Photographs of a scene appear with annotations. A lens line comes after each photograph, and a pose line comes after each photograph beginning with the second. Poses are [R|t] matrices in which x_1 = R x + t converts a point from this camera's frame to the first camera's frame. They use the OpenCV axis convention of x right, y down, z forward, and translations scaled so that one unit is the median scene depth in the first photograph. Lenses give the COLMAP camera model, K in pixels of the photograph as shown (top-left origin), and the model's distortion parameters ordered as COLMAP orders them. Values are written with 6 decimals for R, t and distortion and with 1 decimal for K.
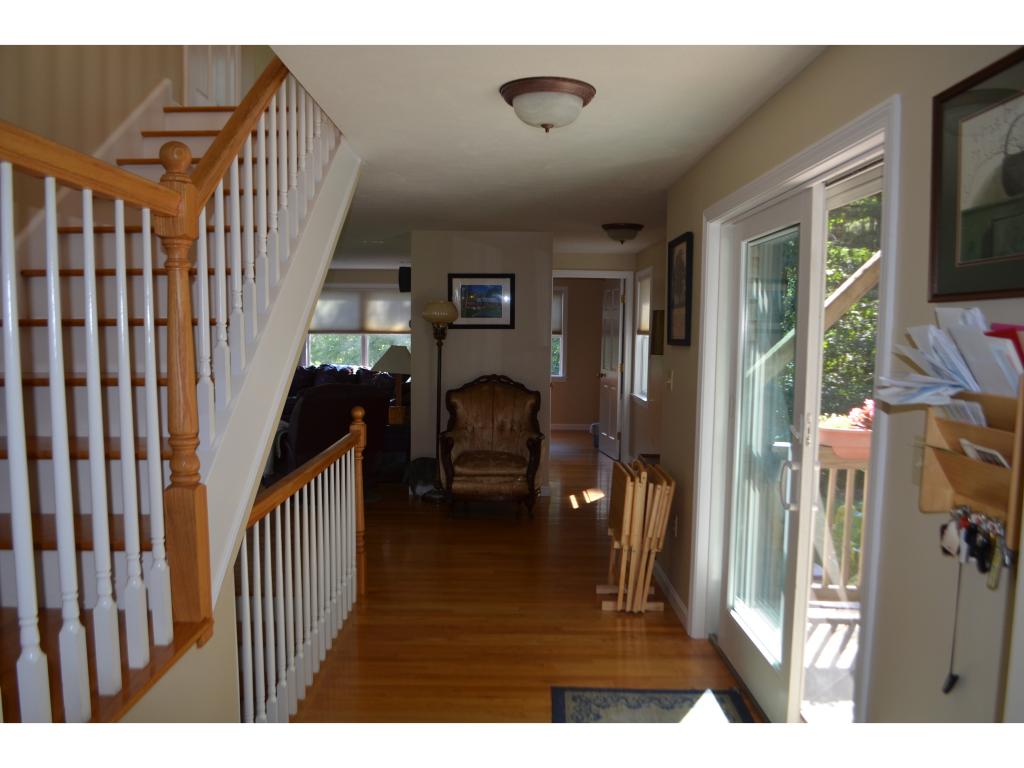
lens RADIAL K [[806.5, 0, 512.2], [0, 806.5, 389.1], [0, 0, 1]] dist [-0.064800, -0.004293]
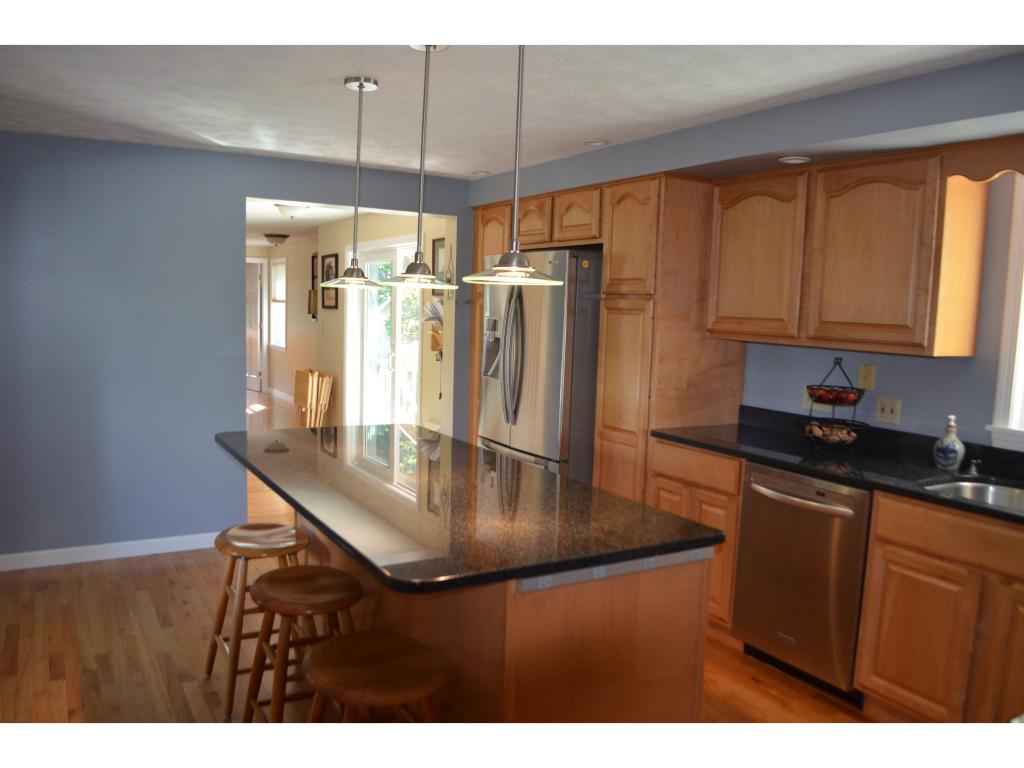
lens RADIAL K [[806.5, 0, 514.6], [0, 806.5, 387.6], [0, 0, 1]] dist [-0.064800, -0.004293]
pose [[0.863158, -0.043459, 0.503059, -0.416281], [0.023824, 0.998685, 0.045398, 0.062472], [-0.504371, -0.027200, 0.863059, -0.972634]]
